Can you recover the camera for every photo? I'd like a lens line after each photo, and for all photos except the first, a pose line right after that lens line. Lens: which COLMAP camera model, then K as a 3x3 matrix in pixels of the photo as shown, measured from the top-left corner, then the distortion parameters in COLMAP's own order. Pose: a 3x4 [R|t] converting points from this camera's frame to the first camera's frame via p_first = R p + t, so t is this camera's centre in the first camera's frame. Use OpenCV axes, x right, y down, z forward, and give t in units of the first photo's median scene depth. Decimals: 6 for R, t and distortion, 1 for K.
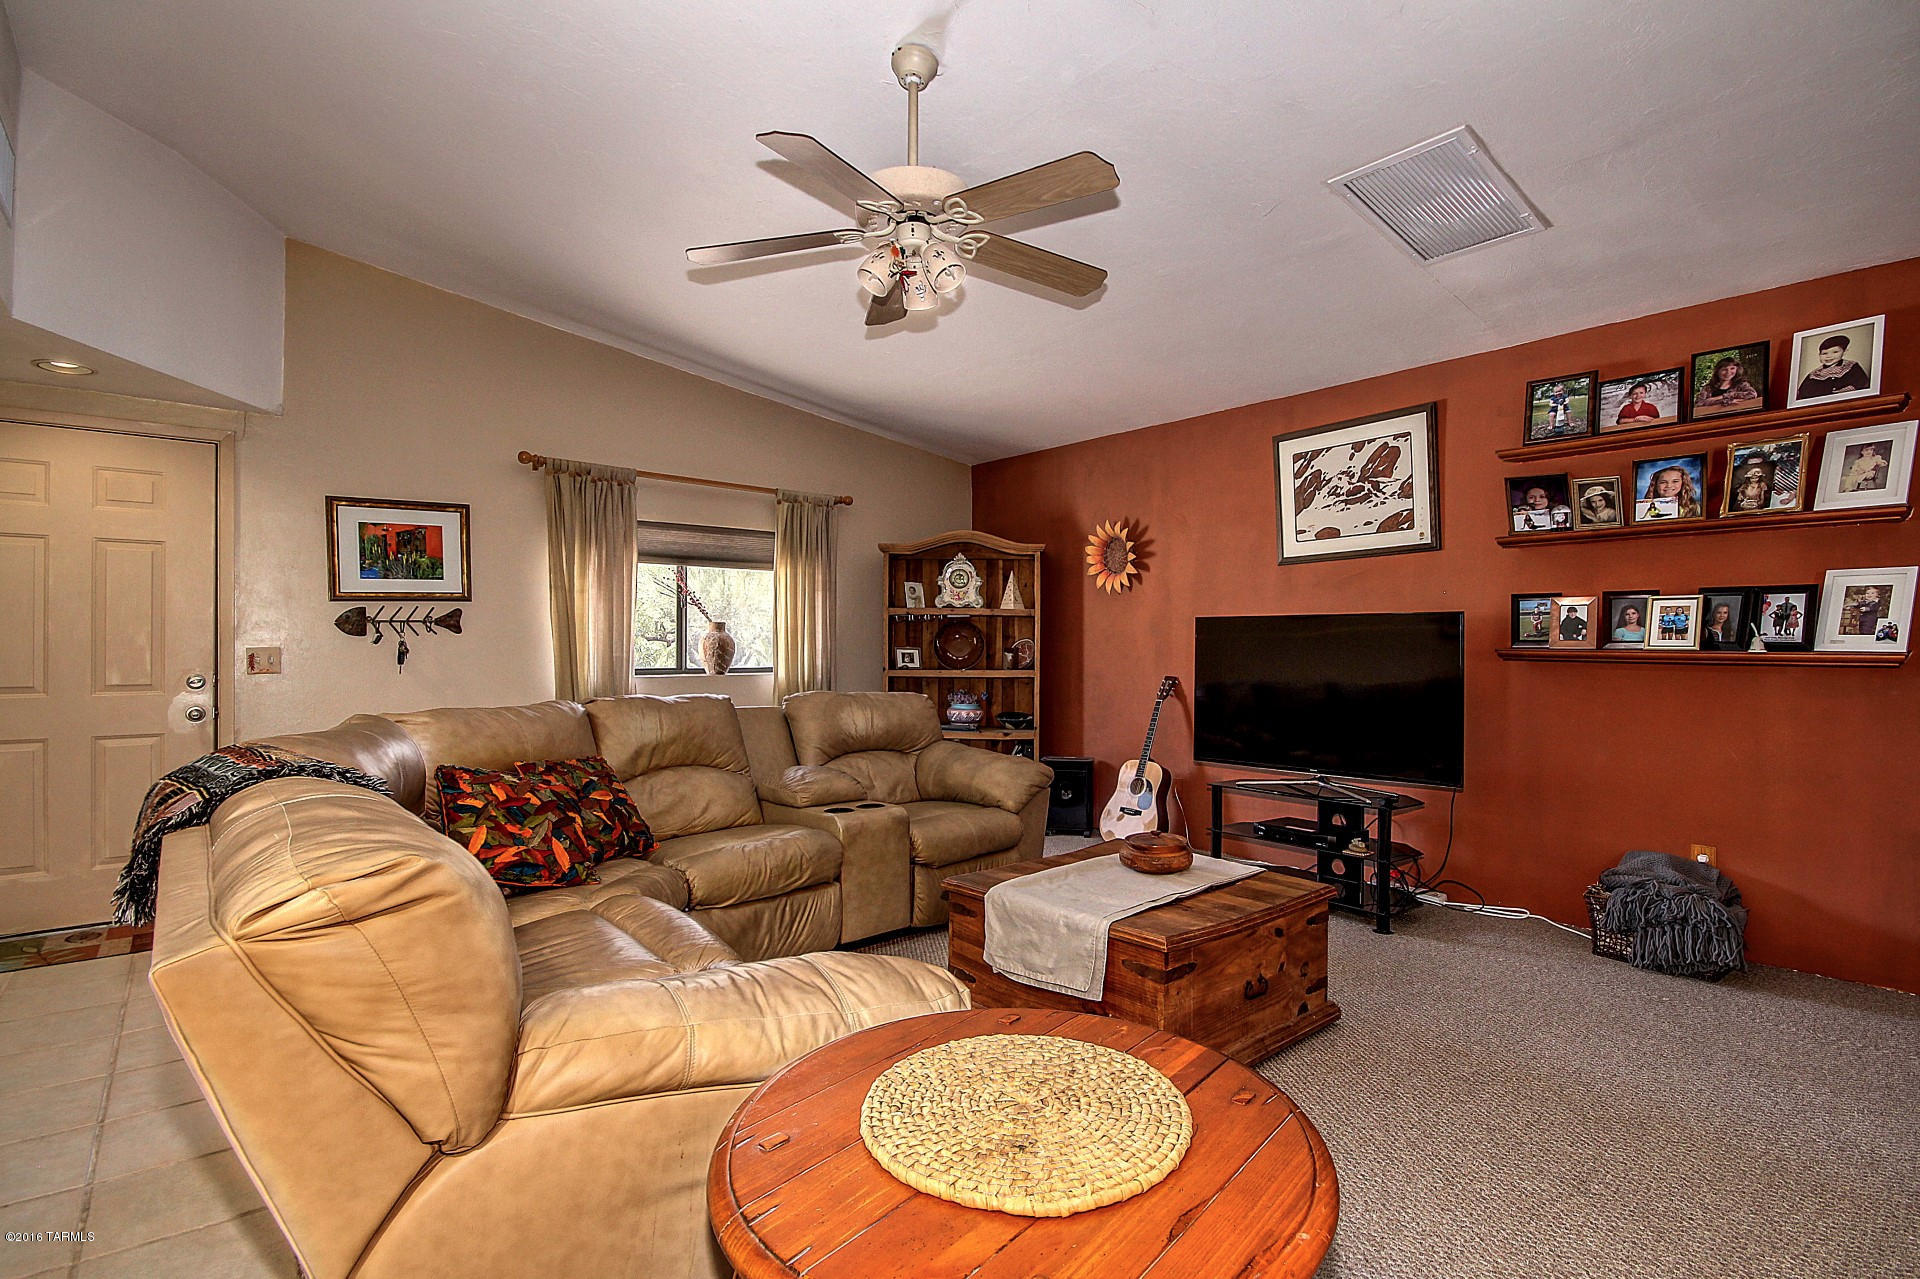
lens RADIAL K [[918.6, 0, 962.8], [0, 918.6, 635.2], [0, 0, 1]] dist [-0.002174, -0.000178]
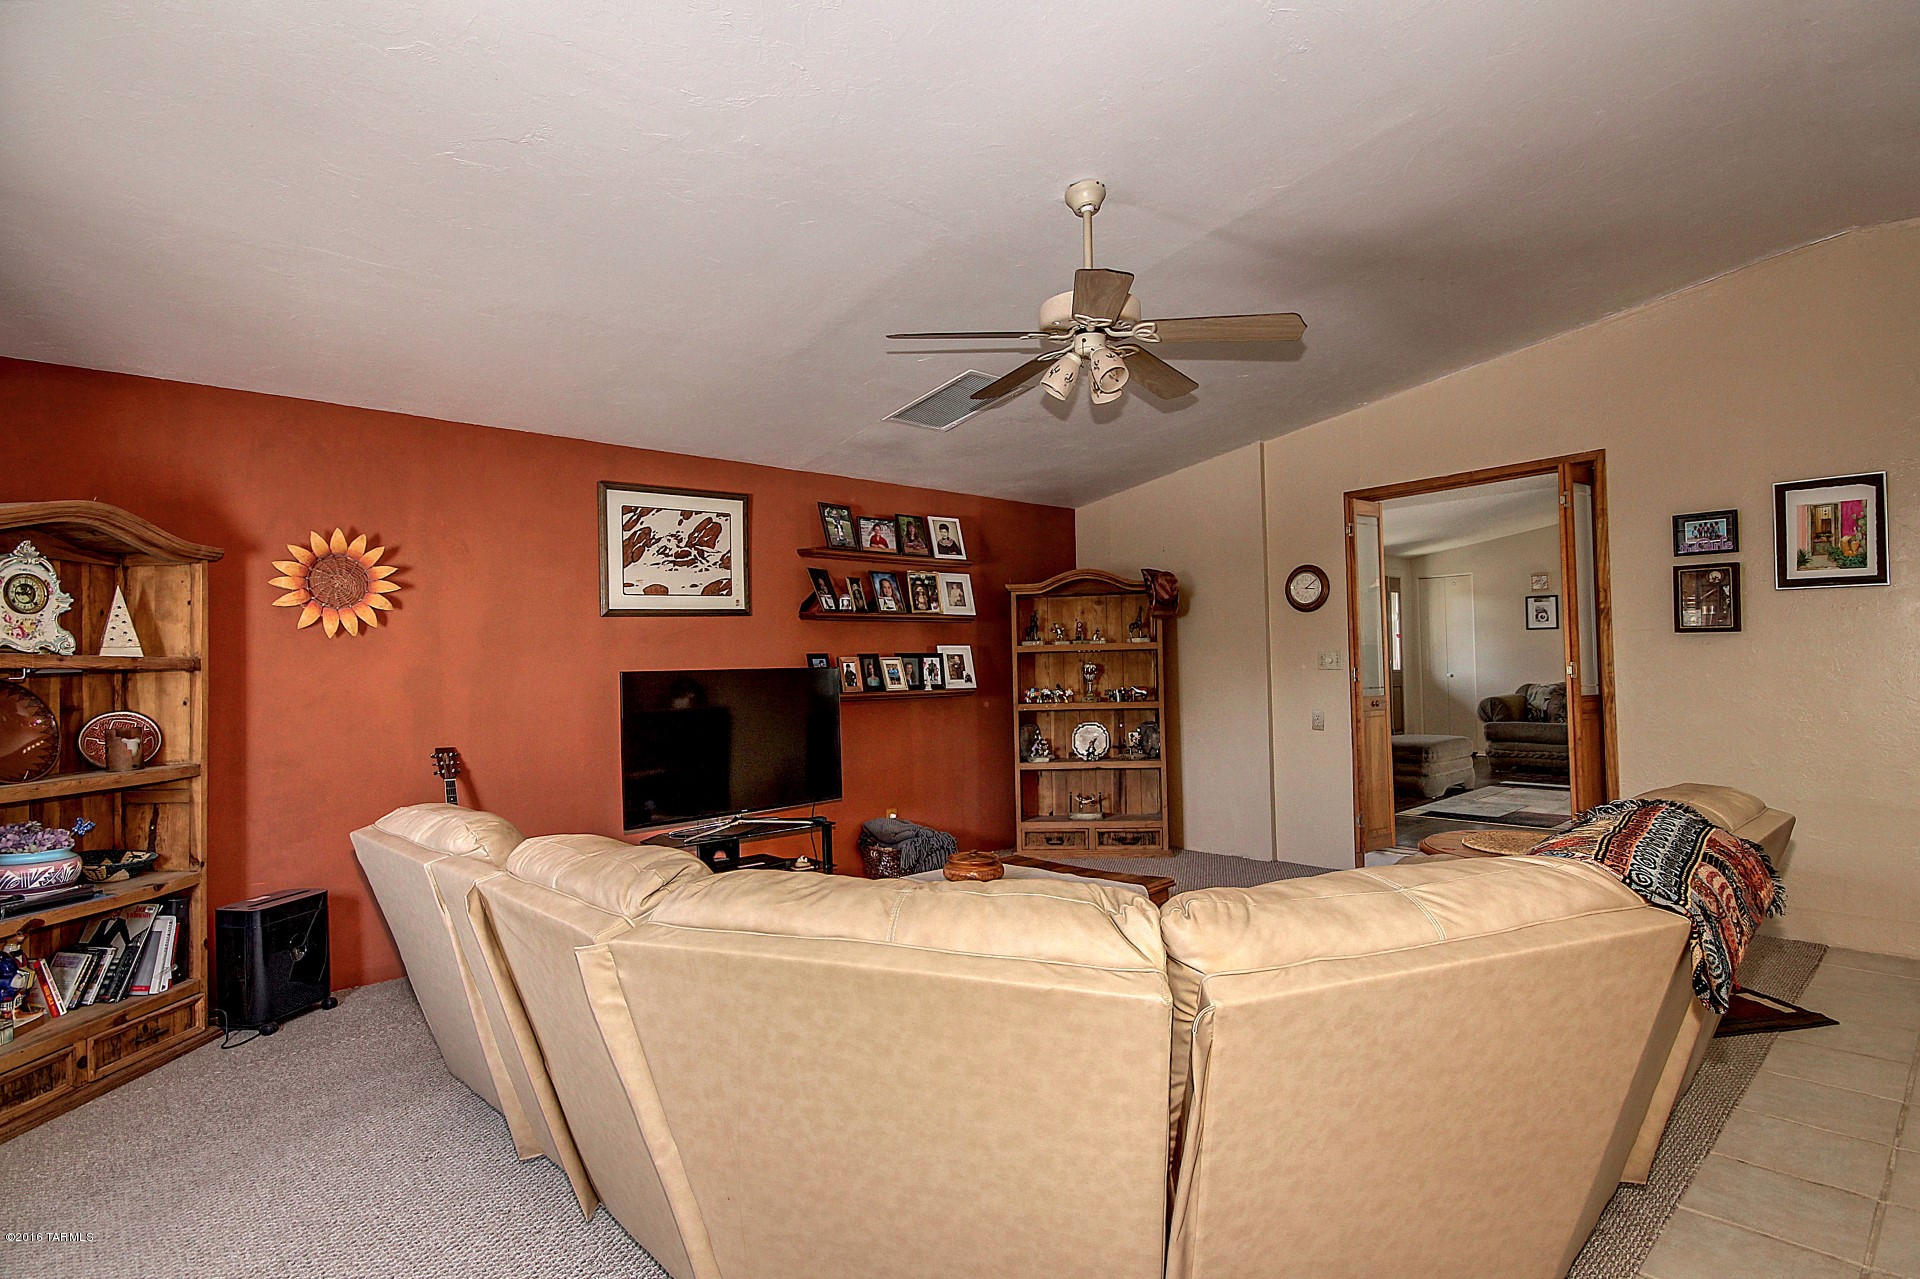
lens RADIAL K [[918.6, 0, 964.0], [0, 918.6, 647.9], [0, 0, 1]] dist [-0.002174, -0.000178]
pose [[-0.021815, 0.016841, 0.999620, -0.683882], [0.014538, 0.999758, -0.016526, -0.024365], [-0.999656, 0.014172, -0.022054, 0.712777]]
